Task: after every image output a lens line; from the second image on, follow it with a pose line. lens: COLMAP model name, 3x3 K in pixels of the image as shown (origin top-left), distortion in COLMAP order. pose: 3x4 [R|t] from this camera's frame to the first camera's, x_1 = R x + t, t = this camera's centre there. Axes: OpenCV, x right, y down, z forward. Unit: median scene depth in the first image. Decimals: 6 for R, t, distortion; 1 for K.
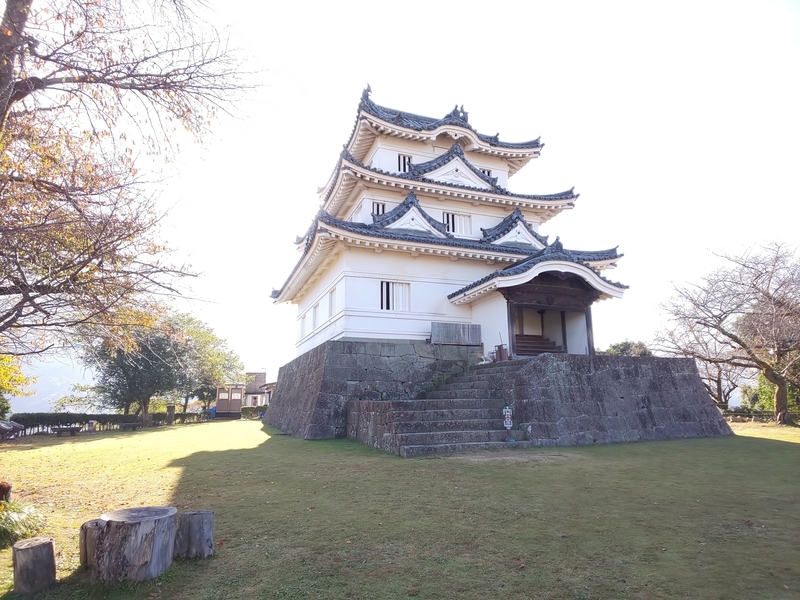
lens RADIAL K [[512.2, 0, 401.0], [0, 512.2, 303.2], [0, 0, 1]] dist [0.000204, -0.021810]
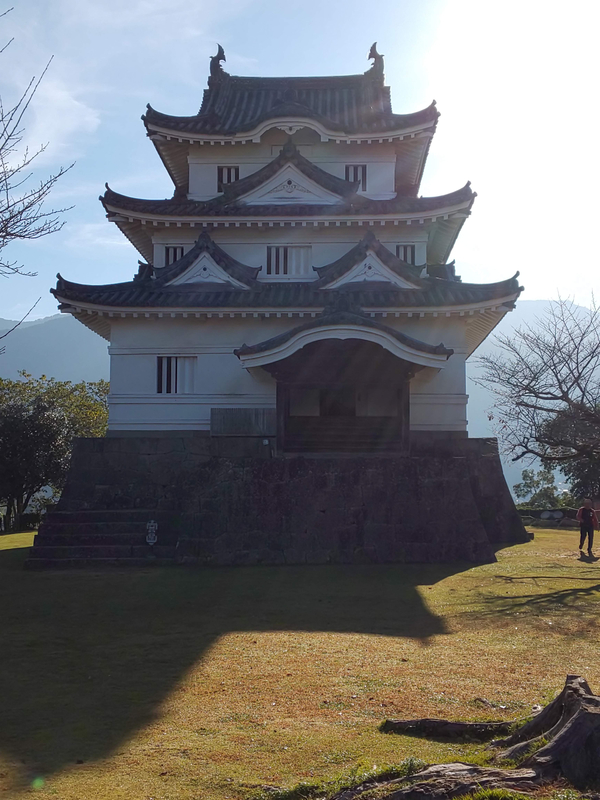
lens RADIAL K [[1004.6, 0, 302.4], [0, 1004.6, 401.5], [0, 0, 1]] dist [0.011884, 0.000000]
pose [[0.919029, -0.029165, -0.393109, 0.785504], [0.070448, 0.993356, 0.091000, -0.102313], [0.387843, -0.111325, 0.914978, -0.341169]]
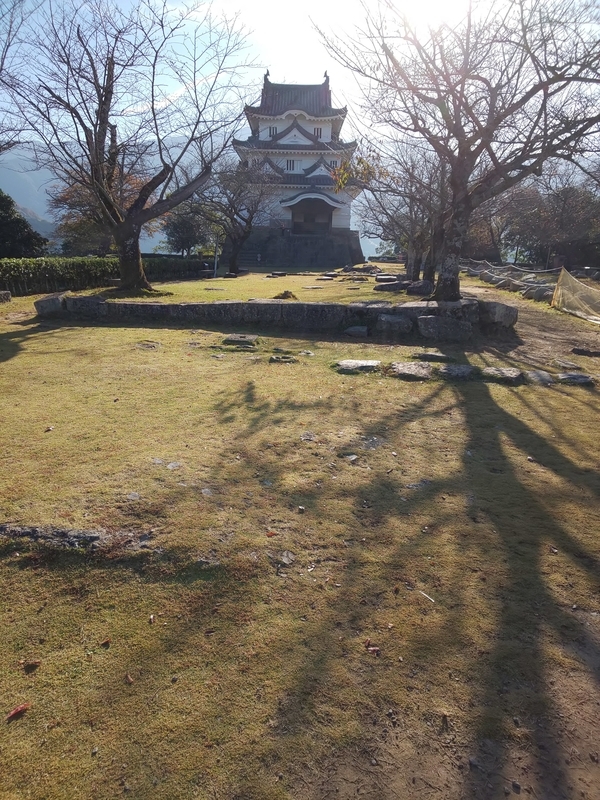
lens RADIAL K [[512.2, 0, 296.0], [0, 512.2, 415.4], [0, 0, 1]] dist [0.000204, -0.021810]
pose [[0.932678, 0.132651, -0.335432, 1.123703], [0.044641, 0.880327, 0.472263, -0.286641], [0.357936, -0.455443, 0.815140, -1.383862]]
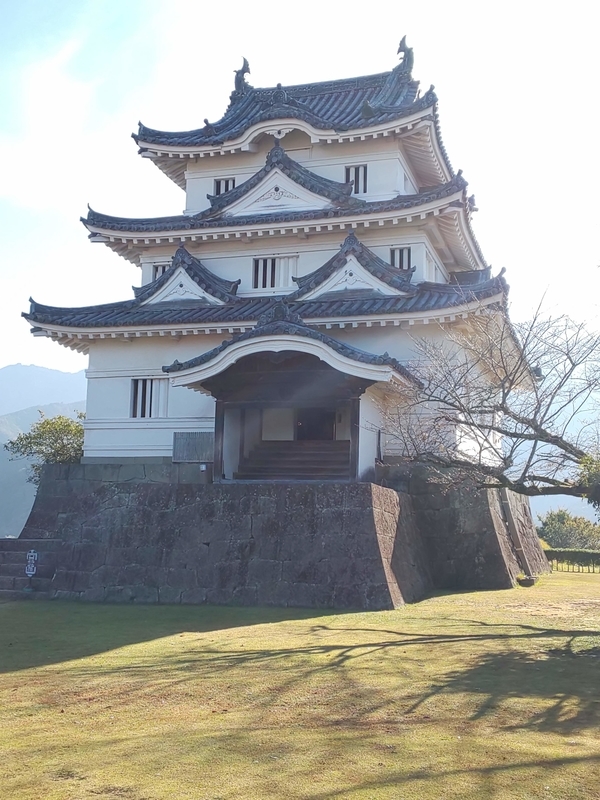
lens RADIAL K [[998.0, 0, 270.7], [0, 998.0, 380.4], [0, 0, 1]] dist [0.017291, 0.000000]
pose [[0.769099, -0.074910, -0.634724, 1.062615], [0.100182, 0.994961, 0.003967, -0.028246], [0.631229, -0.066639, 0.772728, 0.000009]]
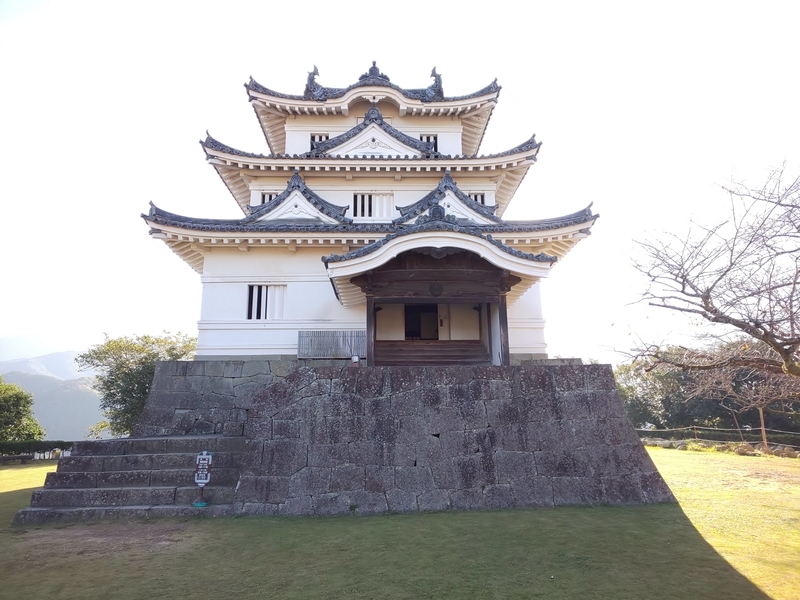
lens RADIAL K [[512.2, 0, 395.2], [0, 512.2, 306.8], [0, 0, 1]] dist [0.000204, -0.021810]
pose [[0.943240, -0.078603, -0.322677, 0.452825], [0.070580, 0.996838, -0.036509, 0.038733], [0.324527, 0.011662, 0.945805, 0.306610]]
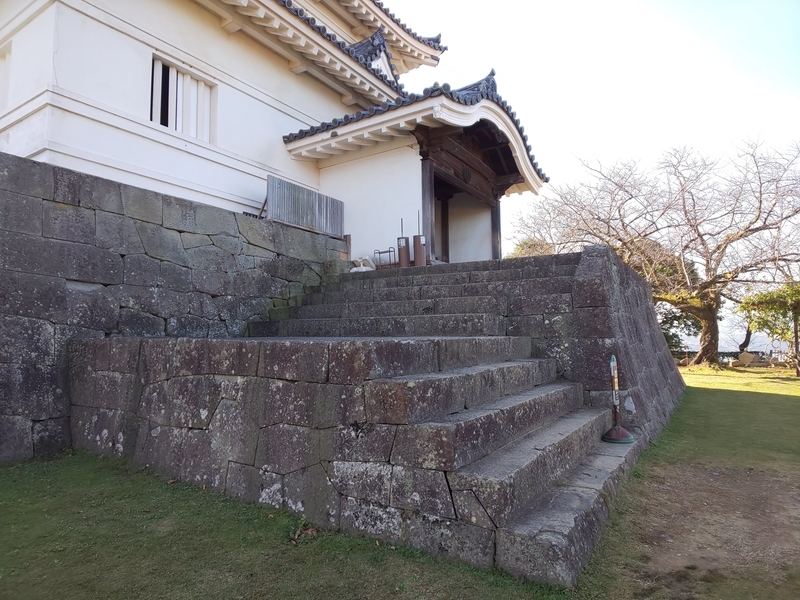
lens RADIAL K [[512.2, 0, 414.5], [0, 512.2, 301.9], [0, 0, 1]] dist [0.000204, -0.021810]
pose [[0.791696, 0.048088, 0.609019, -0.114972], [-0.119106, 0.989917, 0.076669, 0.100308], [-0.599192, -0.133237, 0.789441, 0.529608]]
